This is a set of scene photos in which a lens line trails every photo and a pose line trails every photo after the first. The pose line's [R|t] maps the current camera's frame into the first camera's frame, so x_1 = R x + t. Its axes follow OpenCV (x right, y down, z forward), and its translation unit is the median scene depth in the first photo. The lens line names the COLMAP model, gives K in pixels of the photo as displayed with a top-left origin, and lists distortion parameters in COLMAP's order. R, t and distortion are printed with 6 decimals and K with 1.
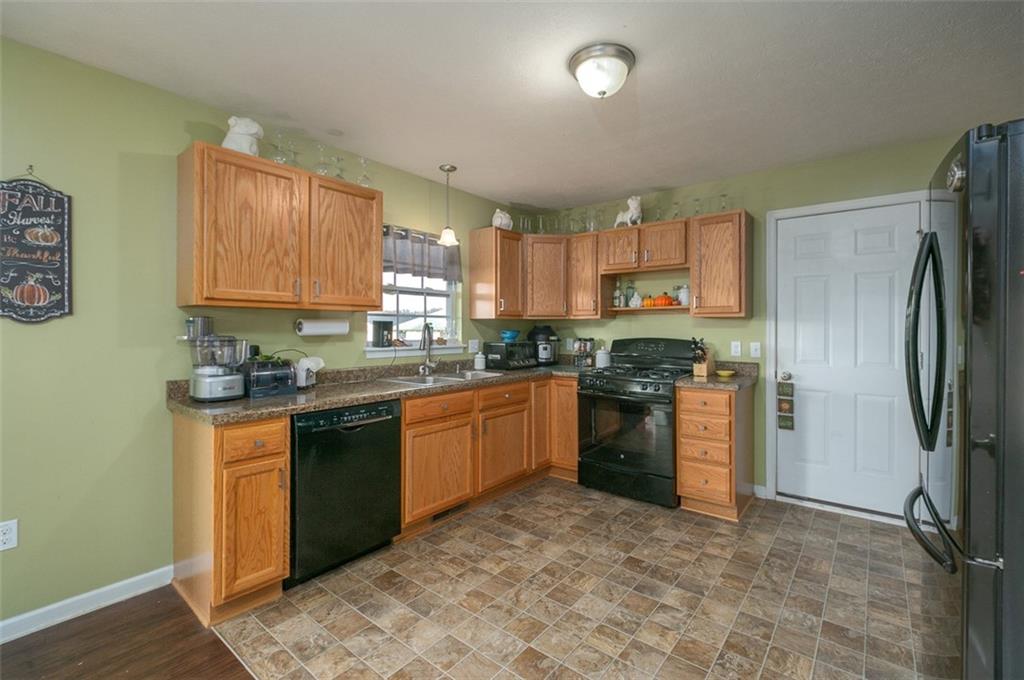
lens RADIAL K [[448.5, 0, 513.6], [0, 448.5, 310.9], [0, 0, 1]] dist [0.001178, -0.000029]
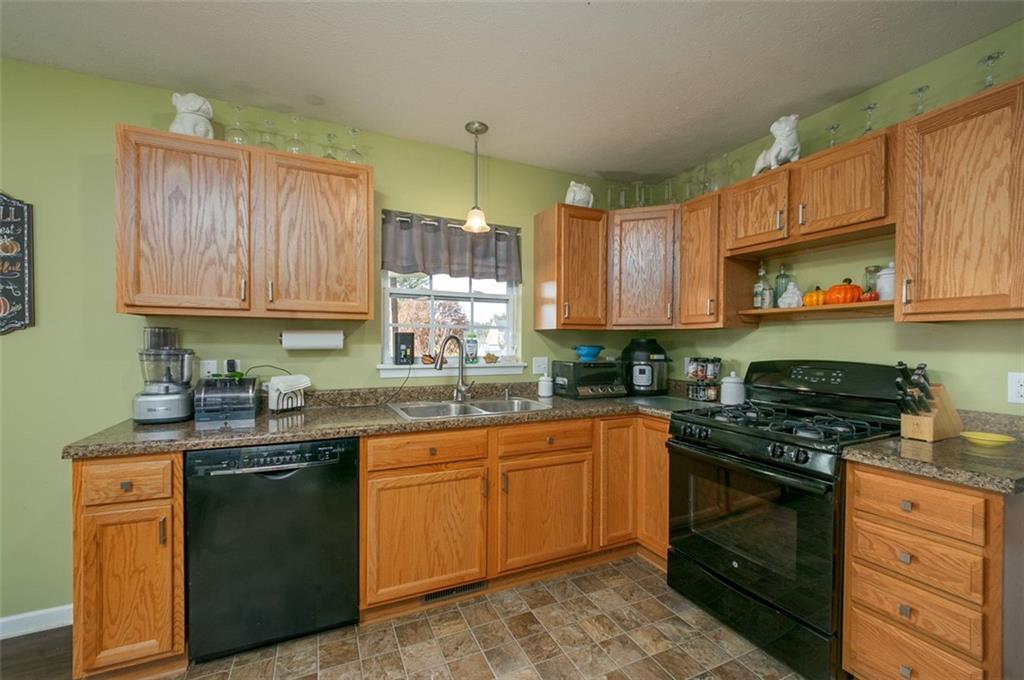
lens RADIAL K [[425.5, 0, 512.0], [0, 425.5, 340.0], [0, 0, 1]] dist [-0.000835, -0.000052]
pose [[0.896375, 0.002199, -0.443291, 0.224268], [0.012228, 0.999484, 0.029686, 0.015210], [0.443127, -0.032030, 0.895886, 0.385414]]
